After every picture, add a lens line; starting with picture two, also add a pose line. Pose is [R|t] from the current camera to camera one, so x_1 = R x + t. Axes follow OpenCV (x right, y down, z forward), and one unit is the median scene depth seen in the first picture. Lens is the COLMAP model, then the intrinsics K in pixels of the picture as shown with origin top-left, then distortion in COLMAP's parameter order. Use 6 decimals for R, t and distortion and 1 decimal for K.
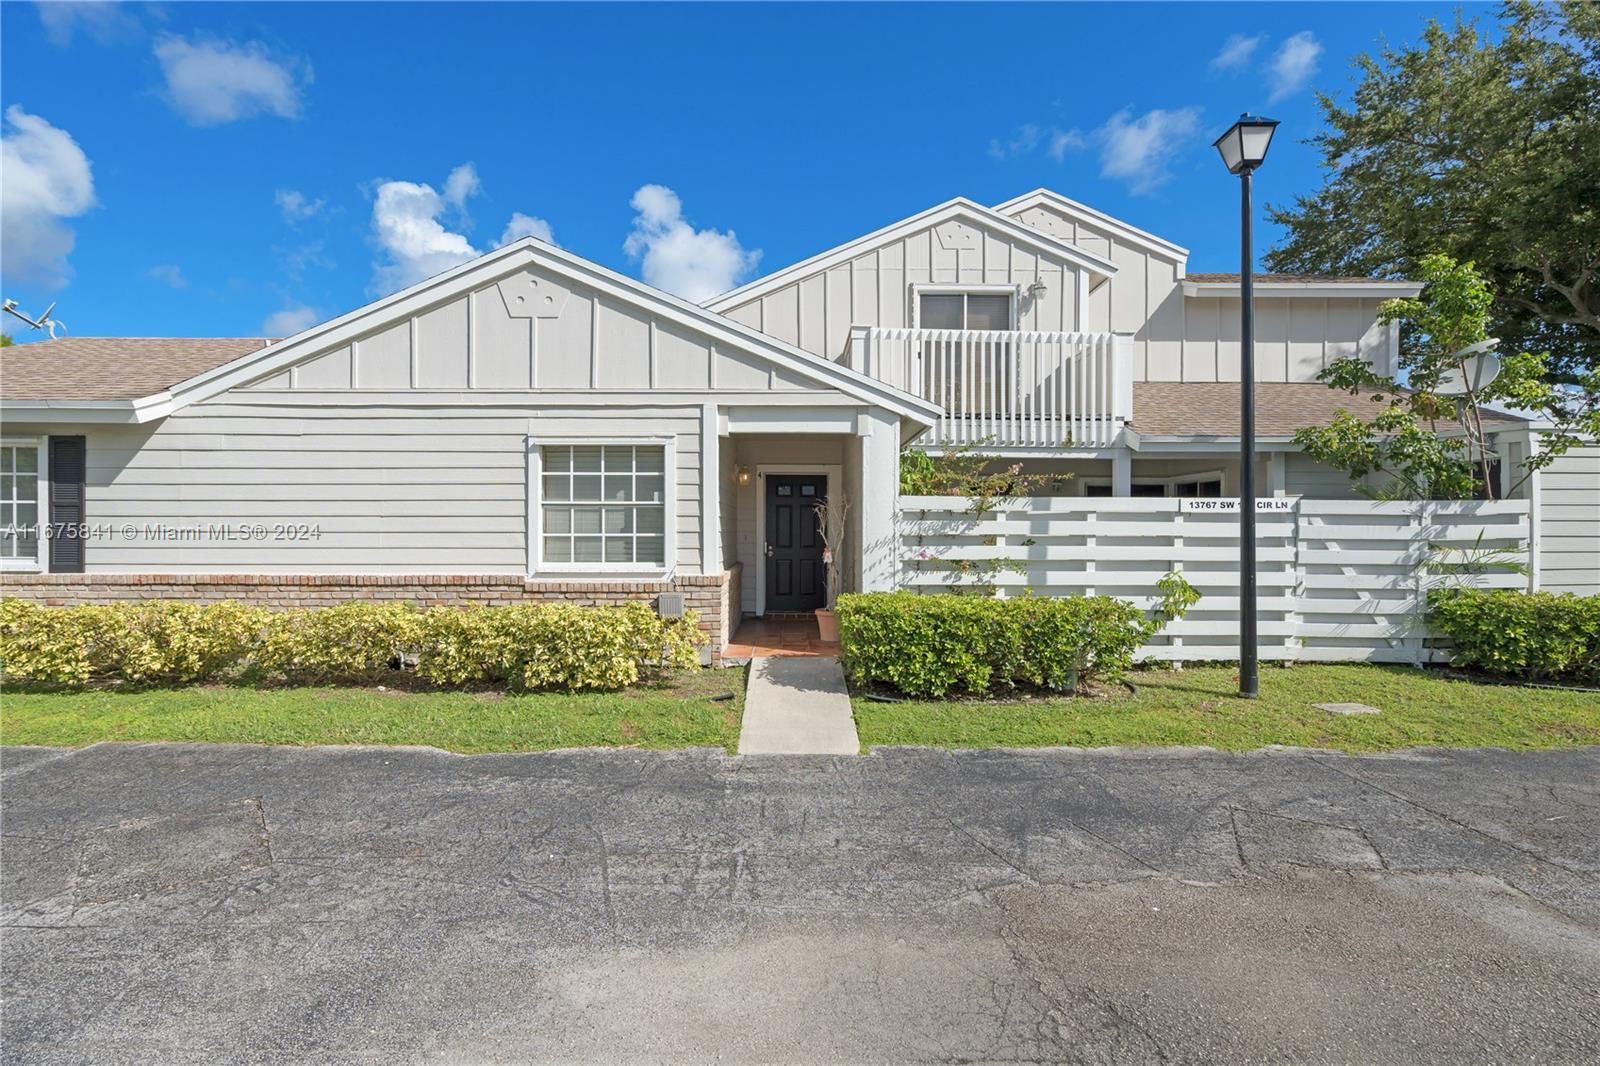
lens RADIAL K [[736.4, 0, 799.9], [0, 736.4, 535.3], [0, 0, 1]] dist [-0.004940, 0.002061]
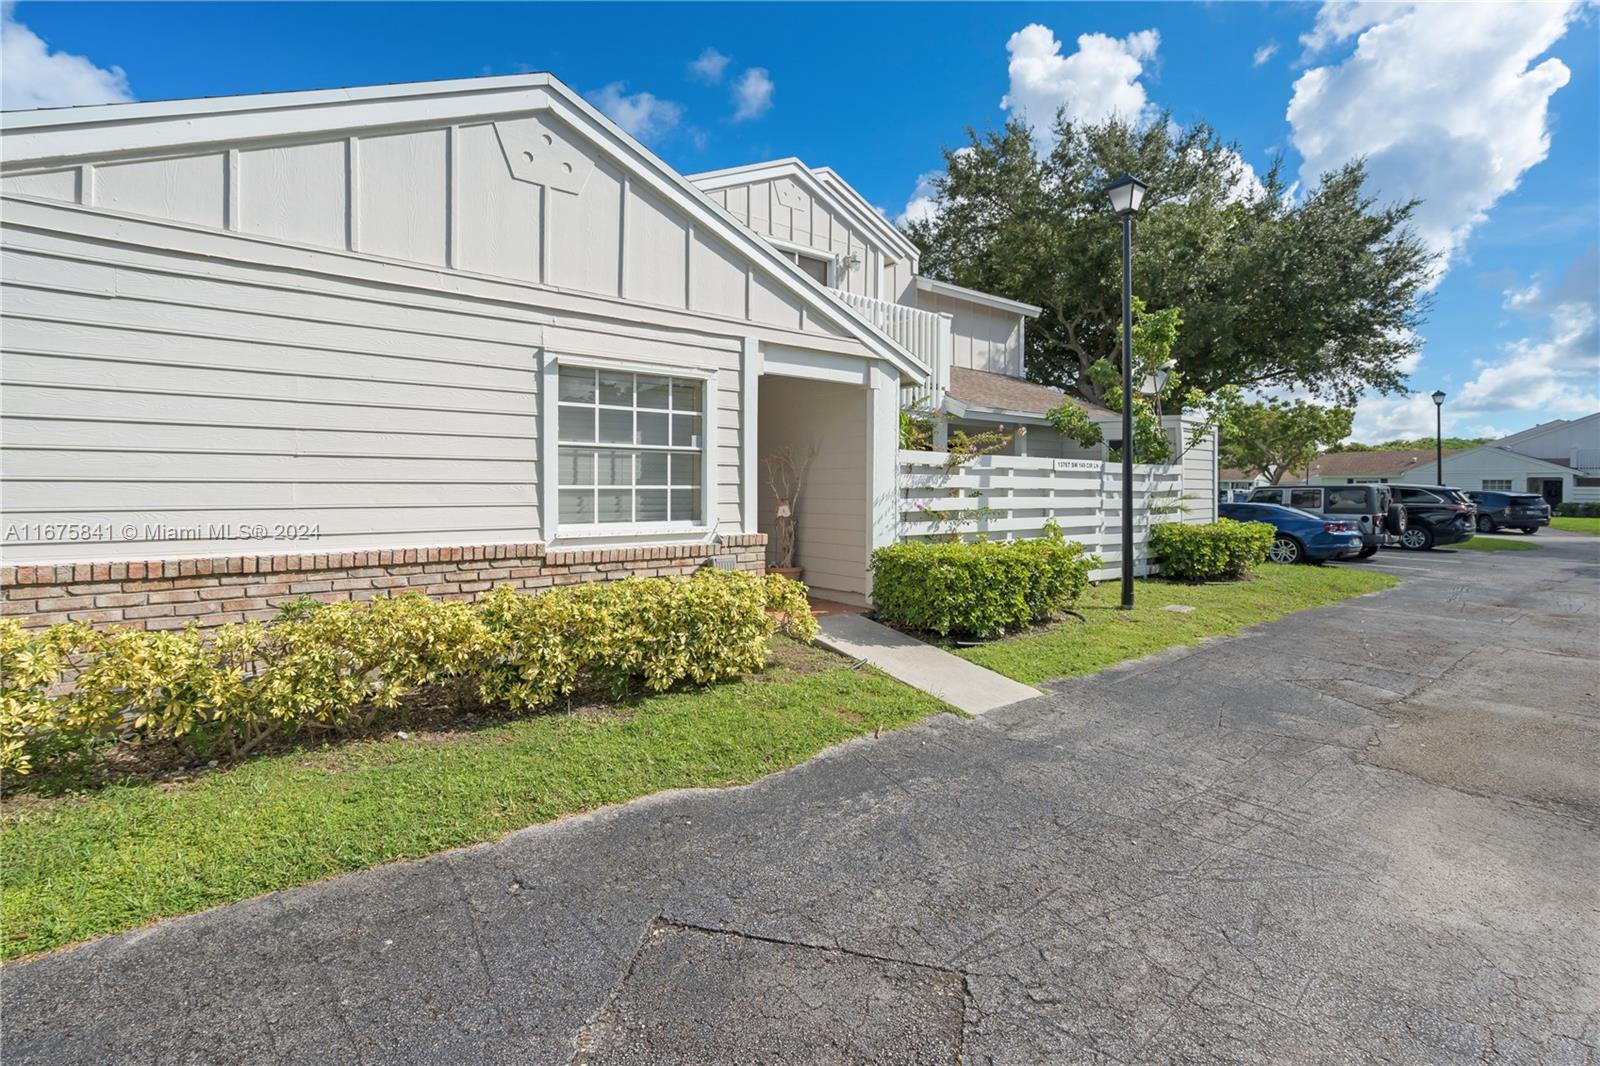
lens RADIAL K [[736.4, 0, 806.5], [0, 736.4, 494.0], [0, 0, 1]] dist [-0.004940, 0.002061]
pose [[0.785764, -0.004233, 0.618513, -0.611526], [-0.002135, 0.999952, 0.009556, -0.001203], [-0.618523, -0.008829, 0.785717, 0.271851]]
